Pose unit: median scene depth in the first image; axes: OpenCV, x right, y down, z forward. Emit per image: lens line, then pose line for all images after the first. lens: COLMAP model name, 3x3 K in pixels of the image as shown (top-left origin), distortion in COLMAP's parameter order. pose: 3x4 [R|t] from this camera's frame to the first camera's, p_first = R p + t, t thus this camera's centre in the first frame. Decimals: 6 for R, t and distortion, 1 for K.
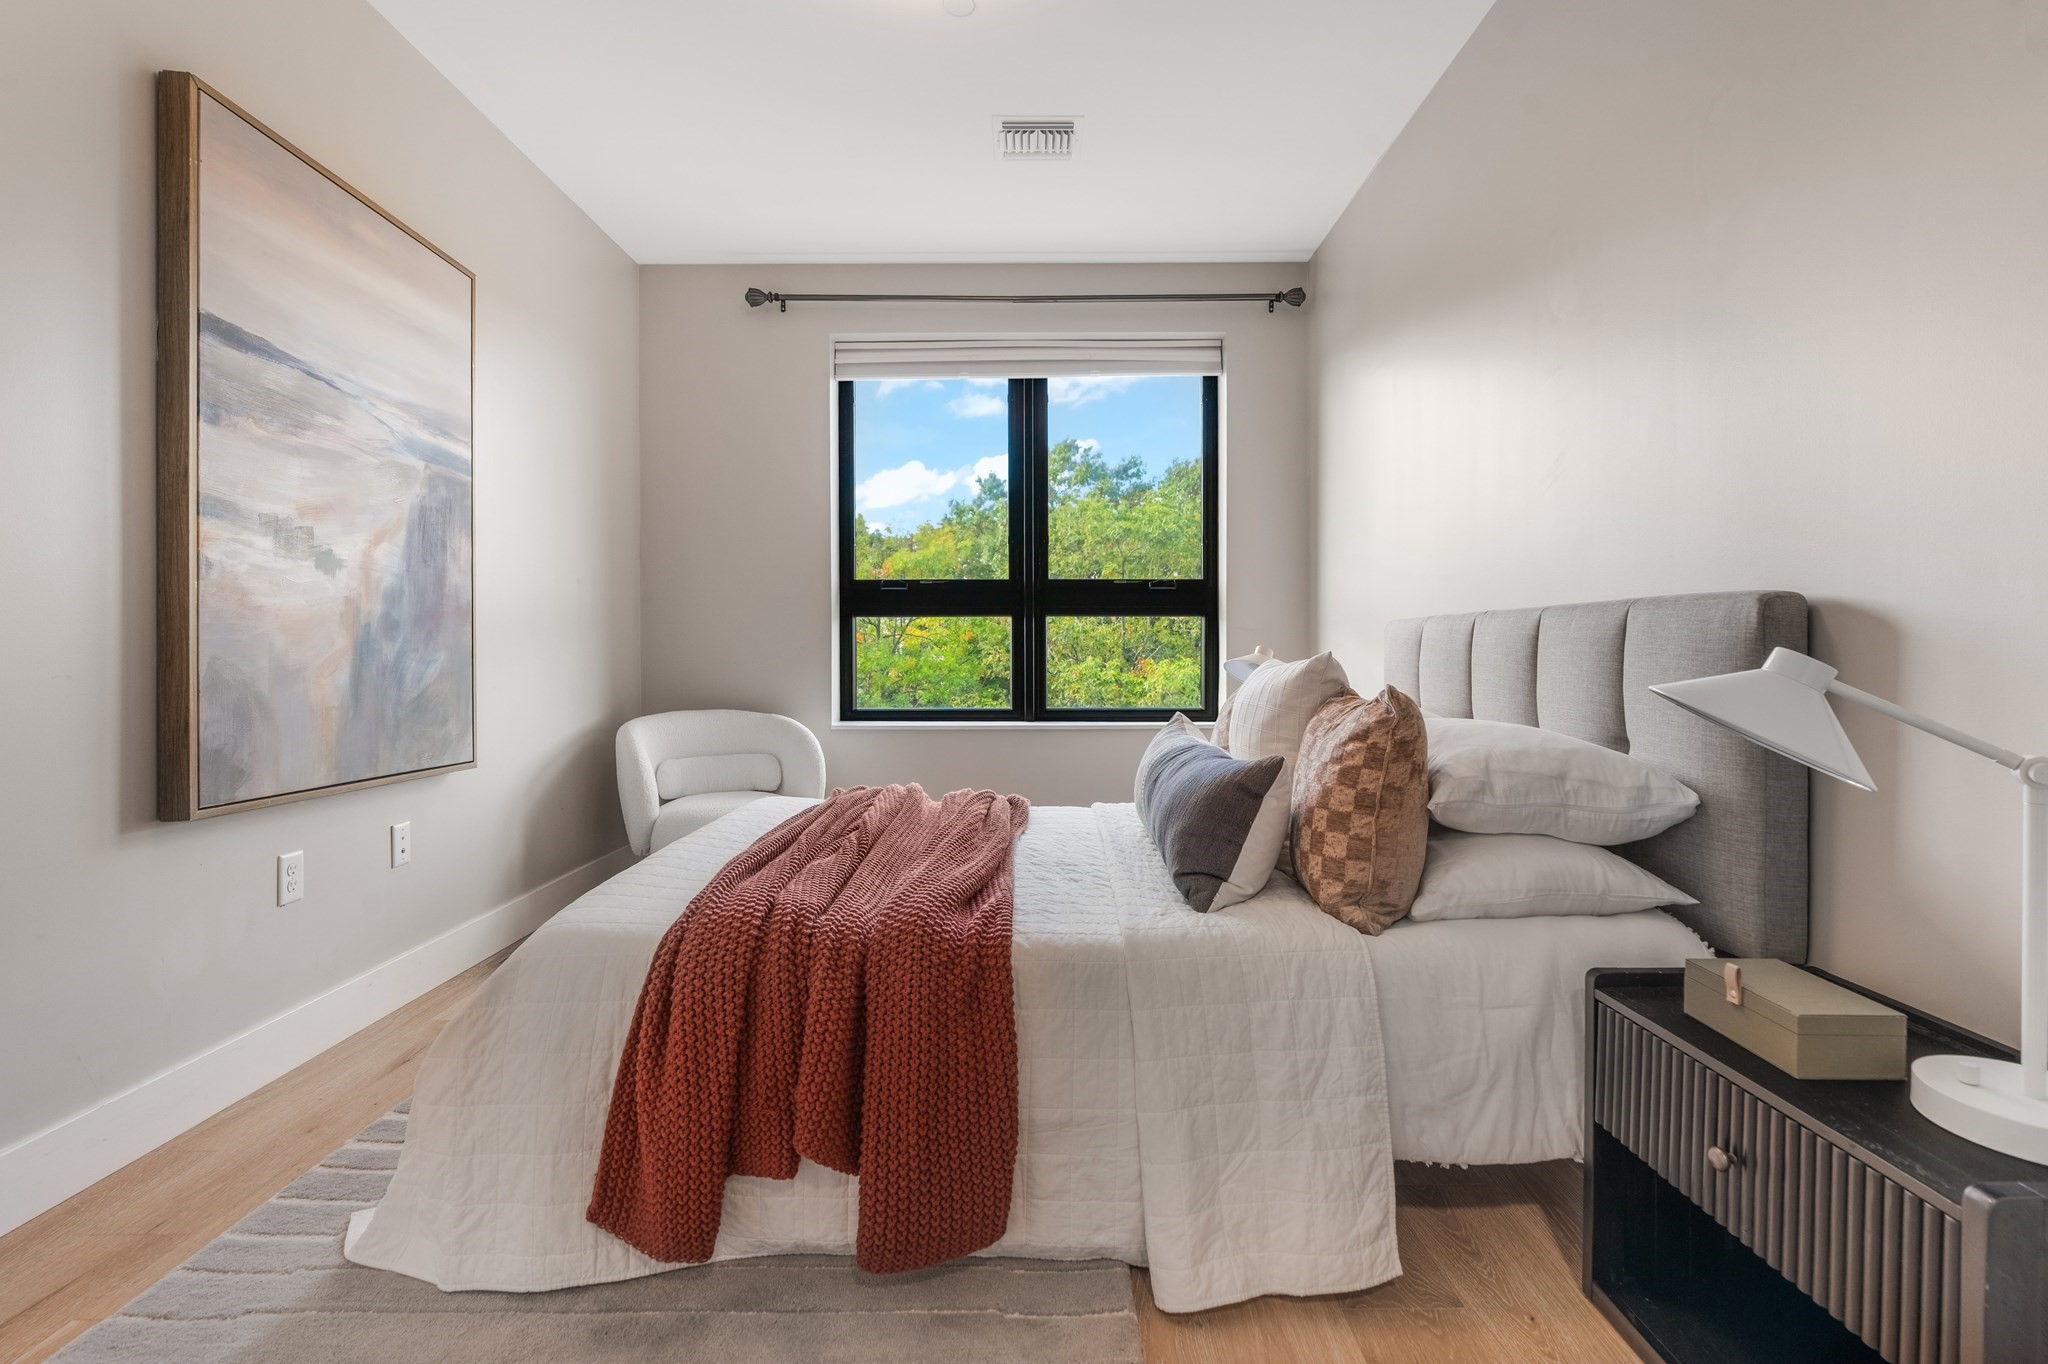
lens RADIAL K [[959.7, 0, 1023.5], [0, 959.7, 672.0], [0, 0, 1]] dist [-0.002470, 0.000496]
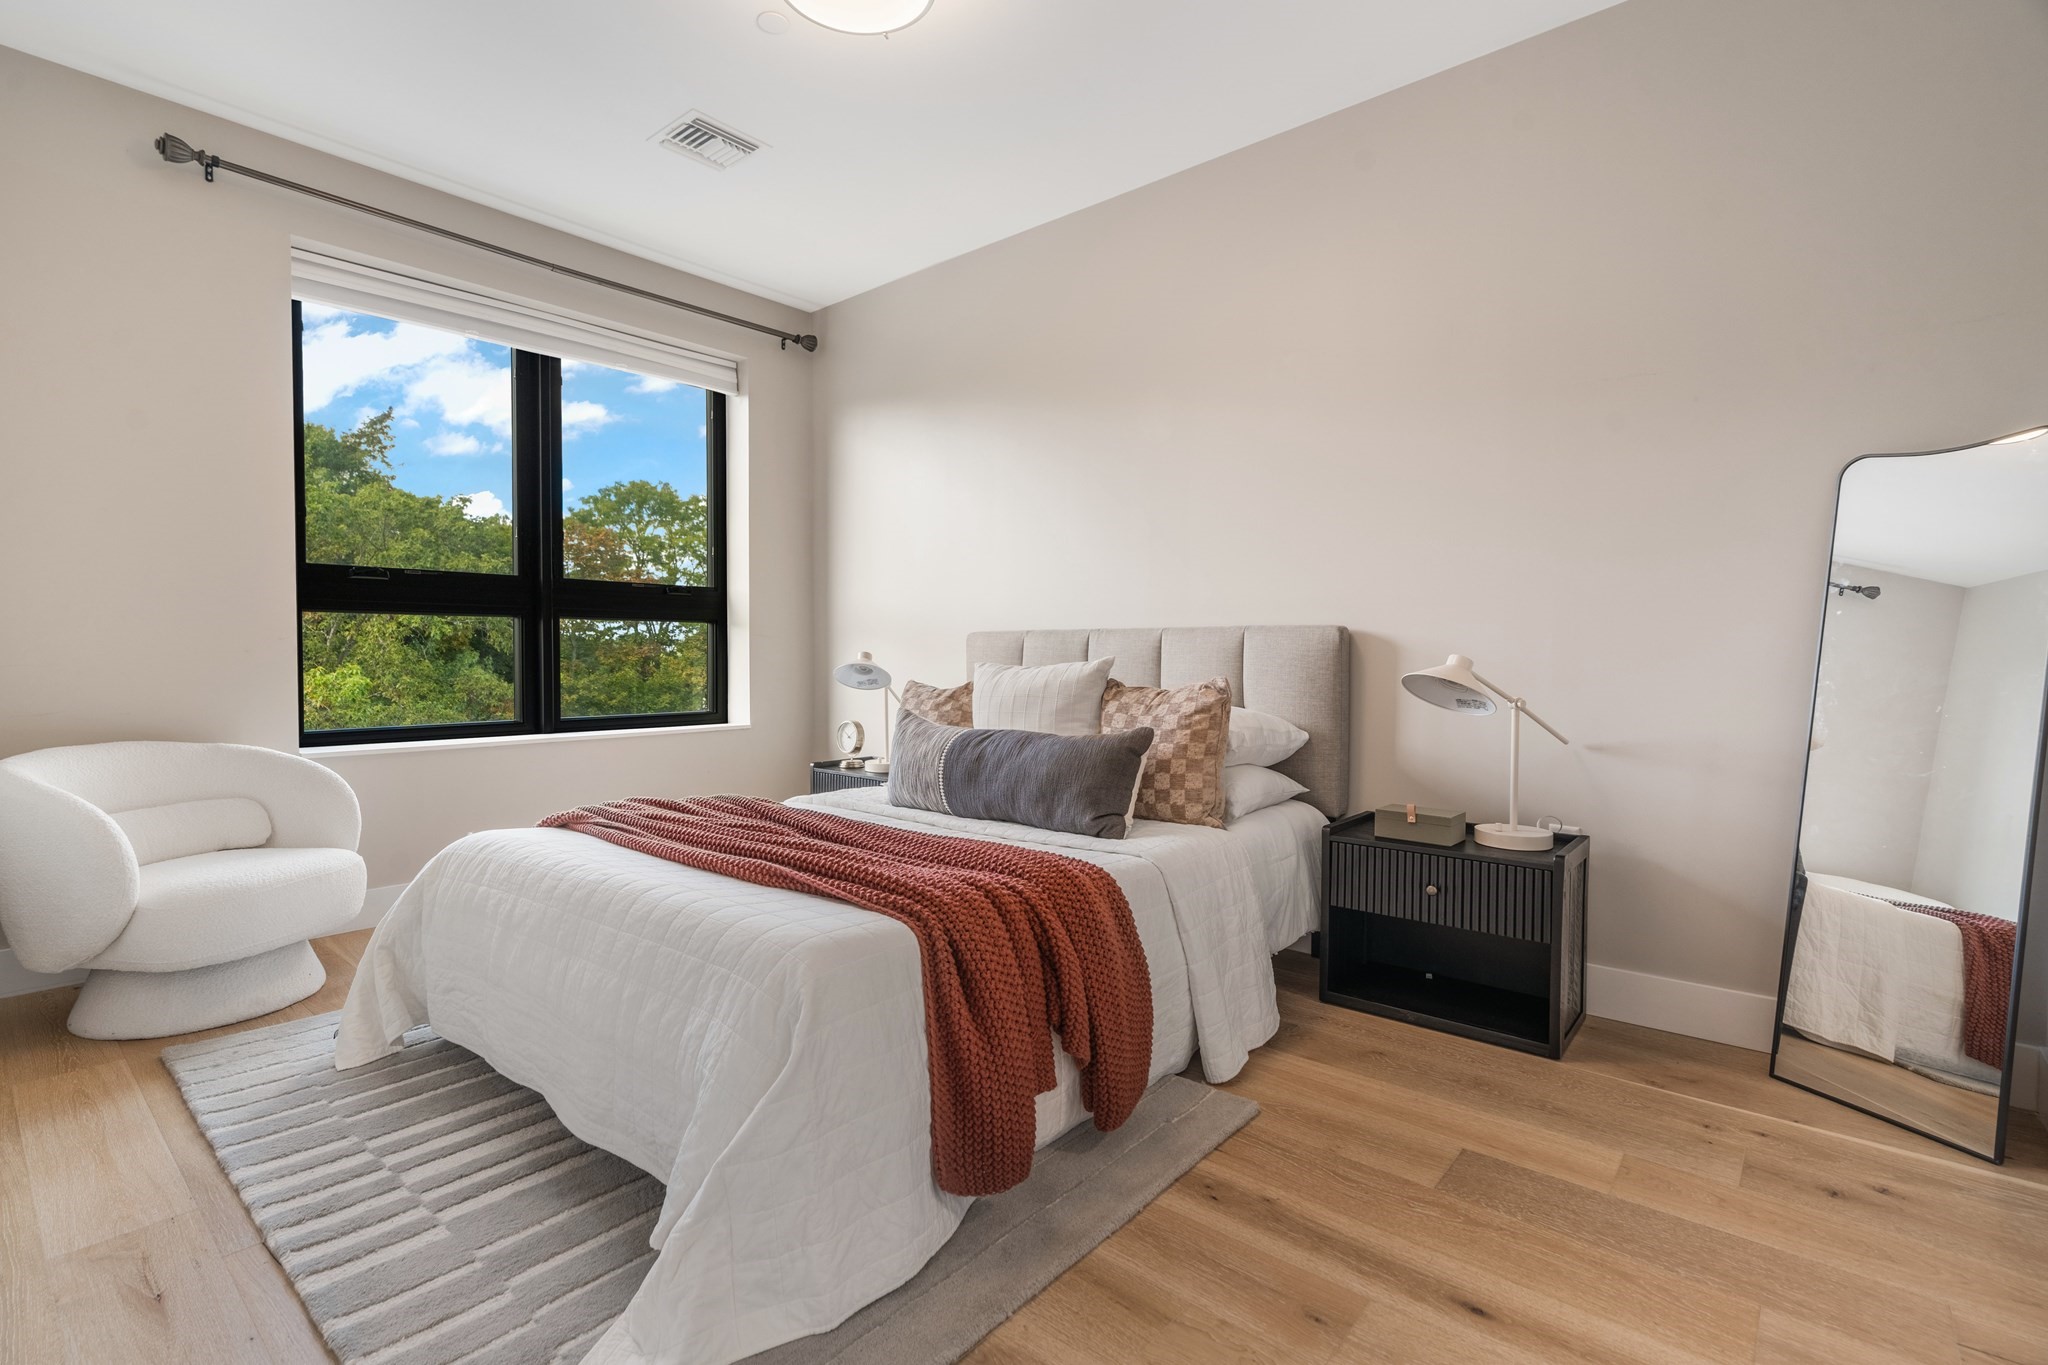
lens RADIAL K [[944.8, 0, 1027.6], [0, 944.8, 681.1], [0, 0, 1]] dist [-0.014958, 0.004840]
pose [[0.646696, -0.018262, 0.762529, -0.424095], [0.014856, 0.999825, 0.011345, -0.001018], [-0.762603, 0.003992, 0.646854, 0.090364]]
